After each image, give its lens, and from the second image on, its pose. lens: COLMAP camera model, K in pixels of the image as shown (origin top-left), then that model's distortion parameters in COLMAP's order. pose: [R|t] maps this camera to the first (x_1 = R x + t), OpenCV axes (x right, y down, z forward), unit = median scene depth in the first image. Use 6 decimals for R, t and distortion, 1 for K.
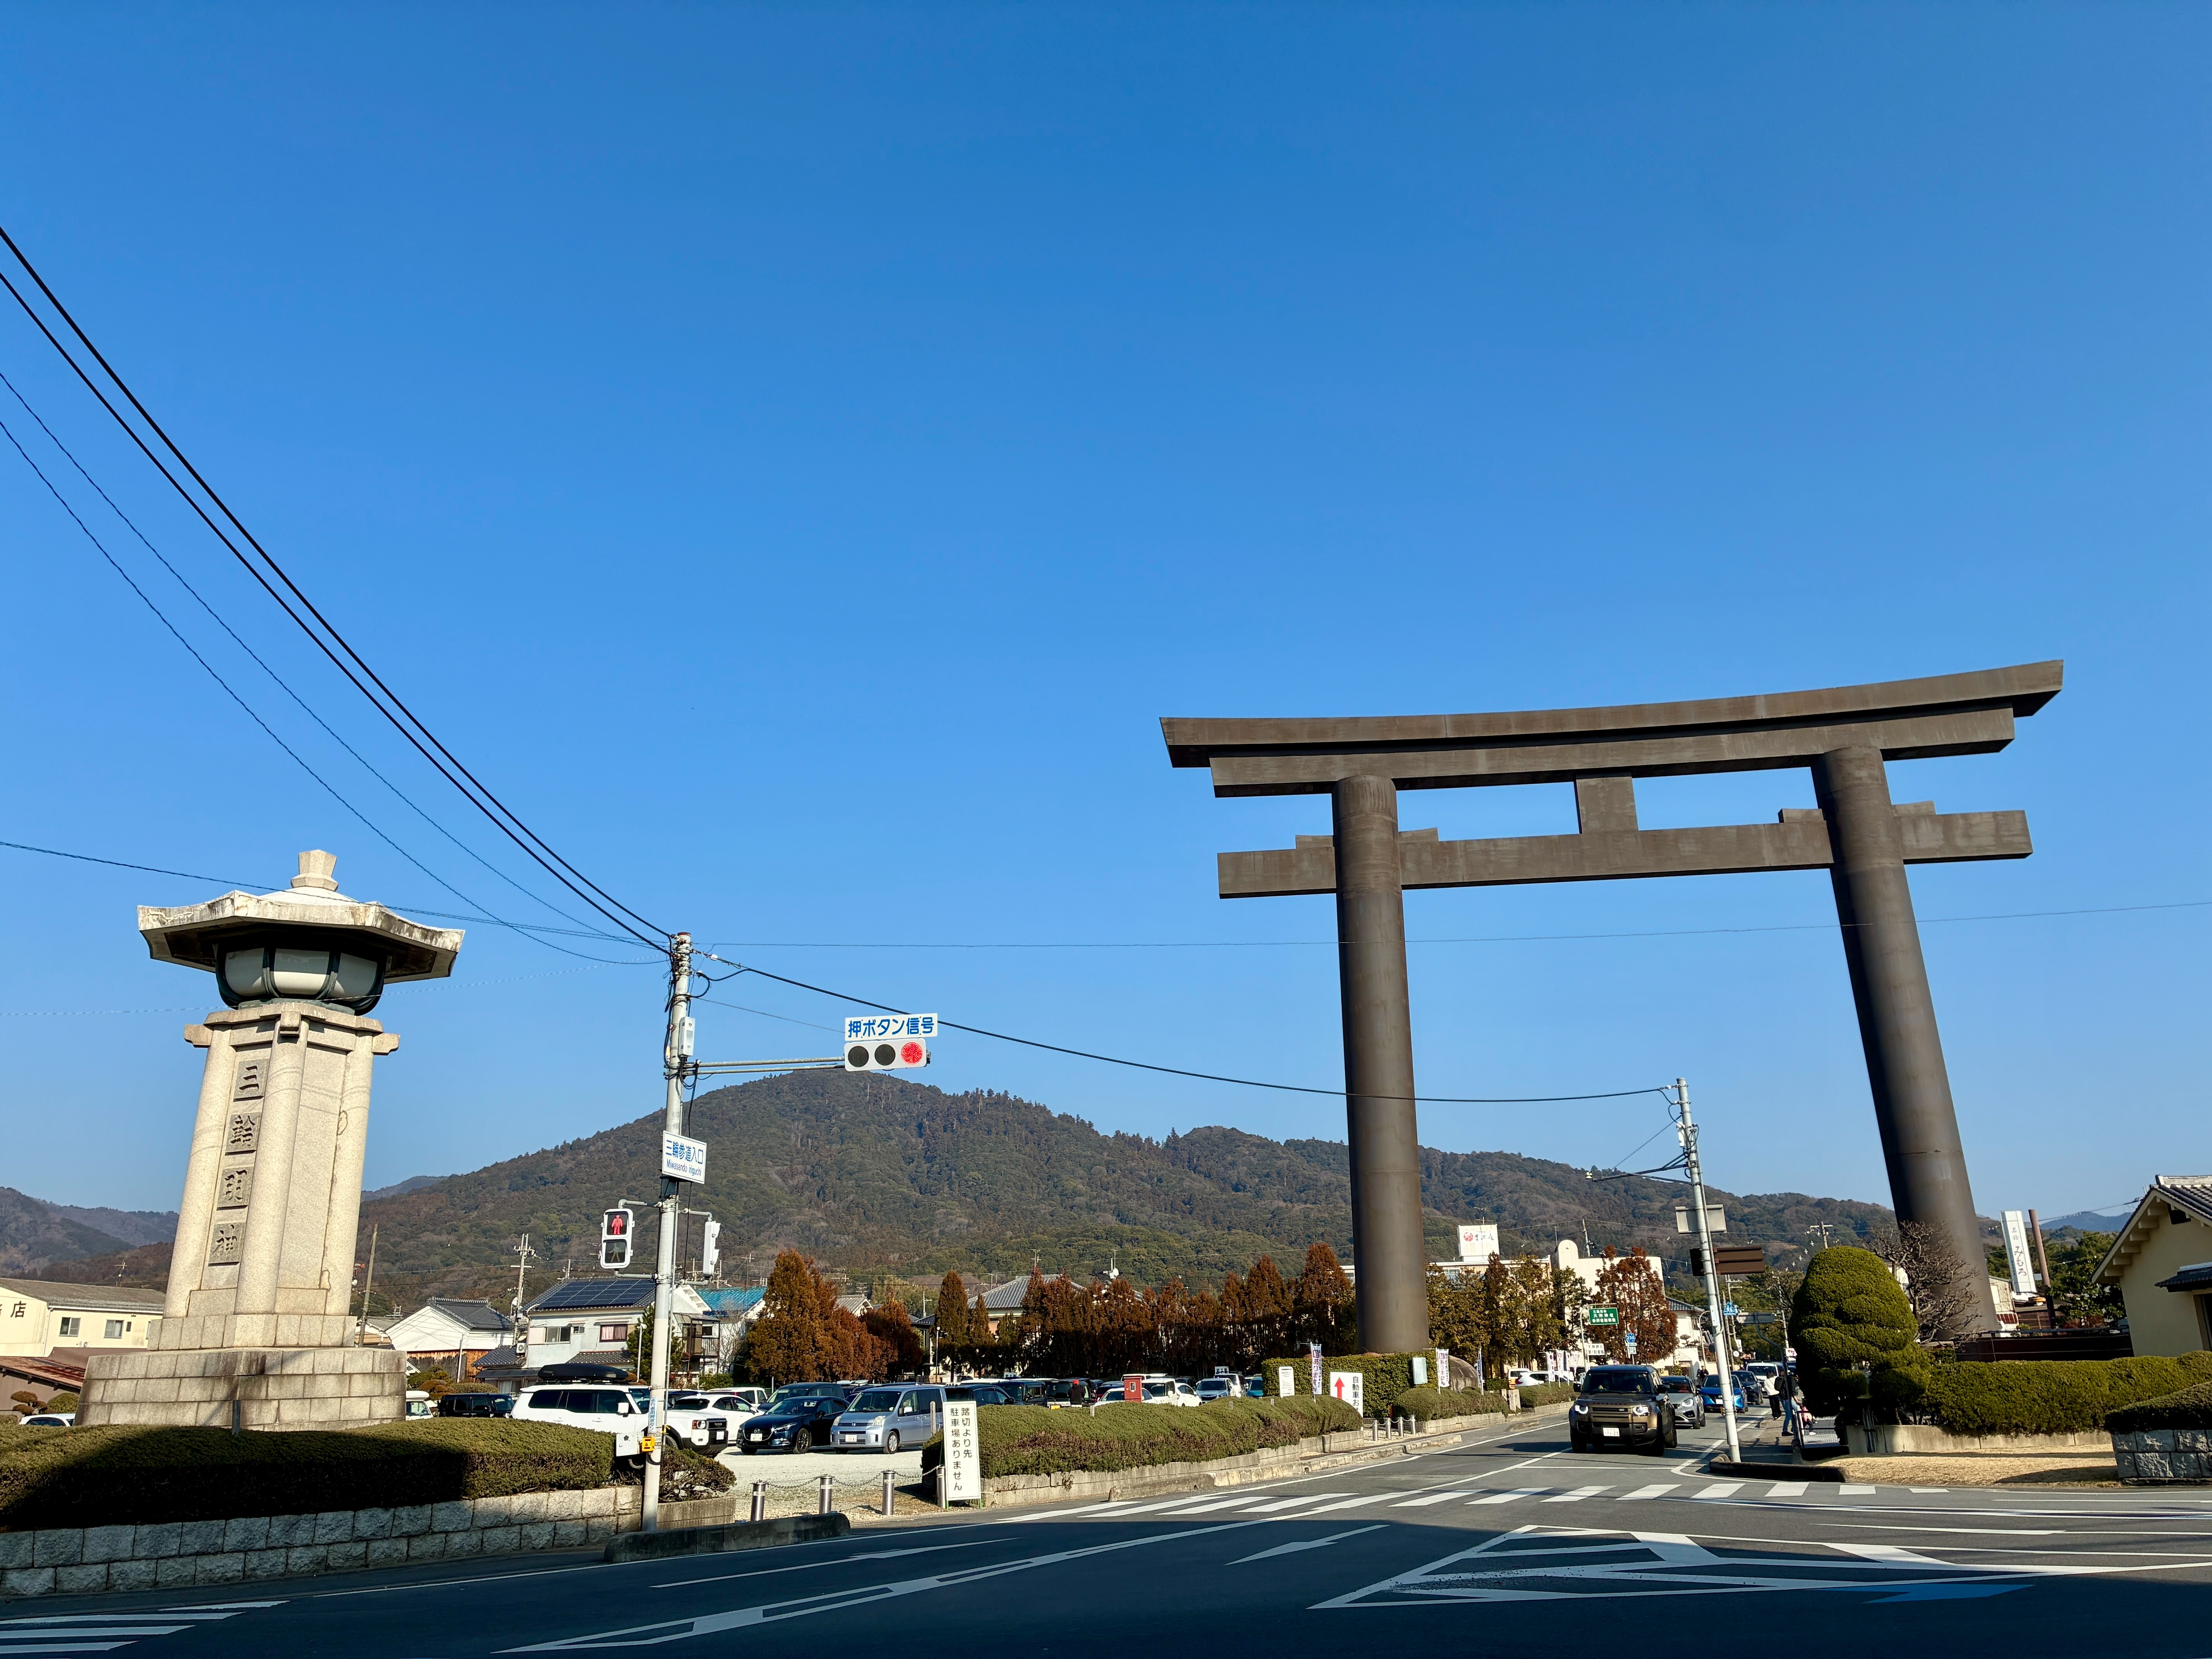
lens RADIAL K [[1726.7, 0, 1106.0], [0, 1726.7, 829.5], [0, 0, 1]] dist [0.006090, -0.005368]
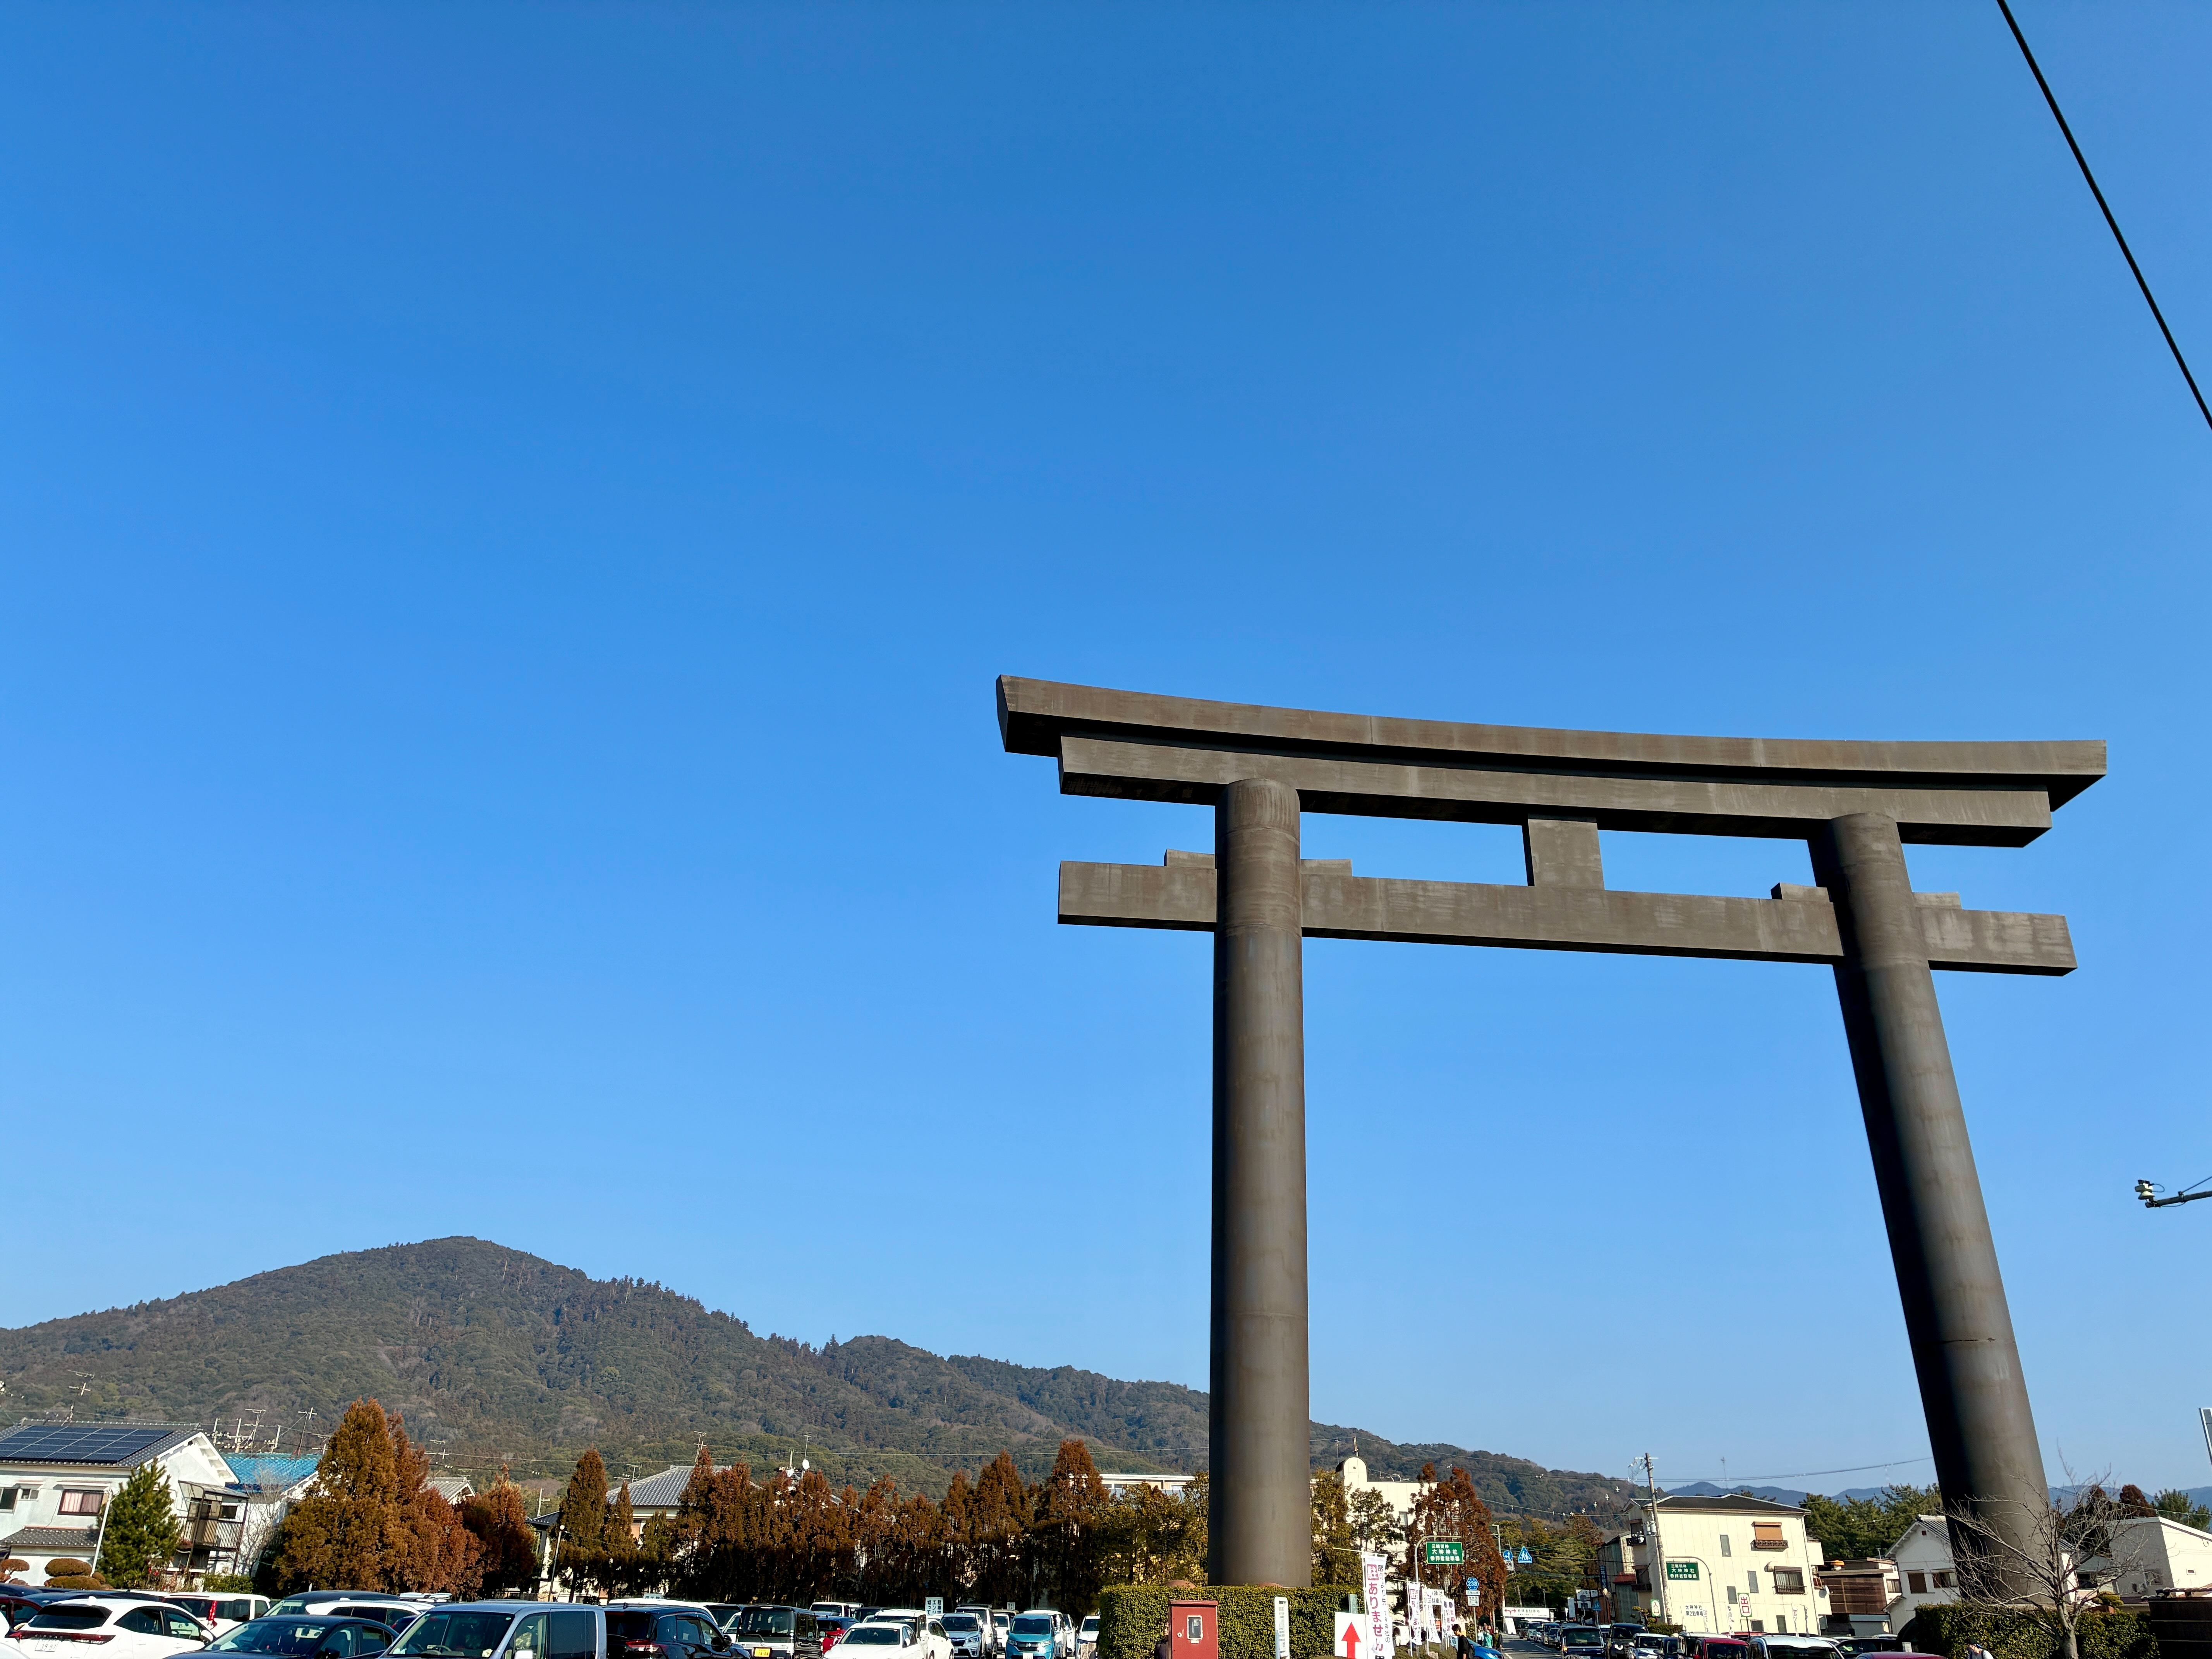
lens RADIAL K [[1678.4, 0, 1106.0], [0, 1678.4, 829.5], [0, 0, 1]] dist [0.054722, -0.086890]
pose [[0.978182, 0.122062, 0.168111, -0.030730], [-0.099557, 0.985643, -0.136366, 0.077027], [-0.182342, 0.116654, 0.976290, 0.236526]]
